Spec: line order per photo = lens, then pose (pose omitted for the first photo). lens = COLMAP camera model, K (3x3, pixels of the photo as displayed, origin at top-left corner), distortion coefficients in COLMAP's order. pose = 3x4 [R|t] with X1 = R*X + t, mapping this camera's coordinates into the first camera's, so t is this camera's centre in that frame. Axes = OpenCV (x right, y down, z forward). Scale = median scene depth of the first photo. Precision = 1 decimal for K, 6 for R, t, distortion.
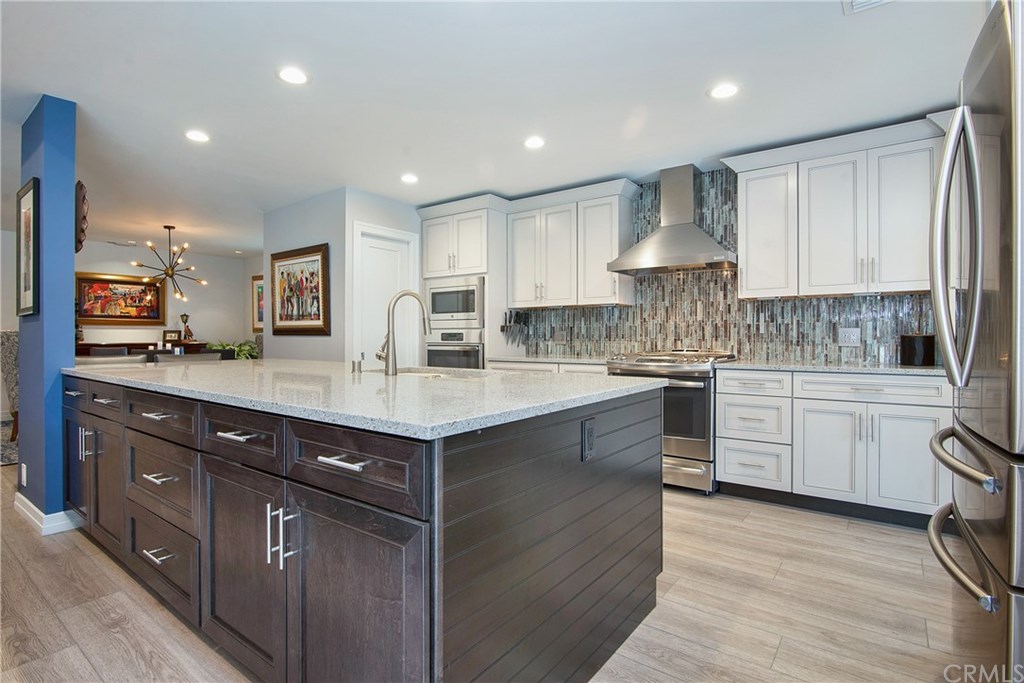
lens RADIAL K [[503.6, 0, 517.7], [0, 503.6, 337.6], [0, 0, 1]] dist [-0.027704, -0.002154]
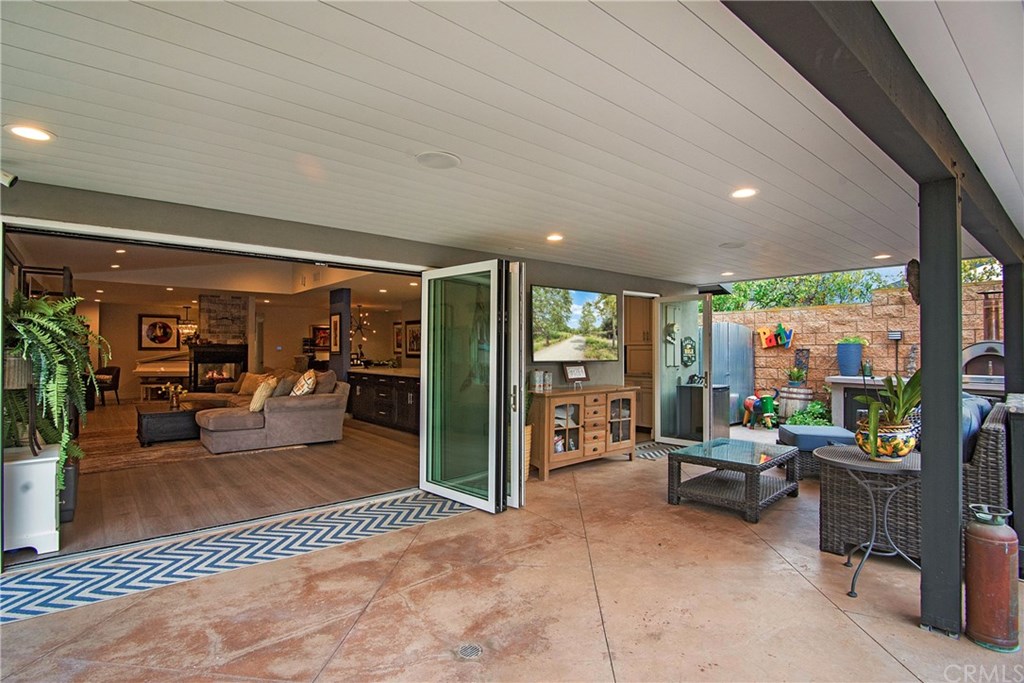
lens RADIAL K [[503.6, 0, 517.4], [0, 503.6, 346.1], [0, 0, 1]] dist [-0.027704, -0.002154]
pose [[0.974103, 0.000250, -0.226104, 0.587749], [-0.002869, 0.999932, -0.011259, -0.038184], [0.226086, 0.011616, 0.974038, -1.258720]]
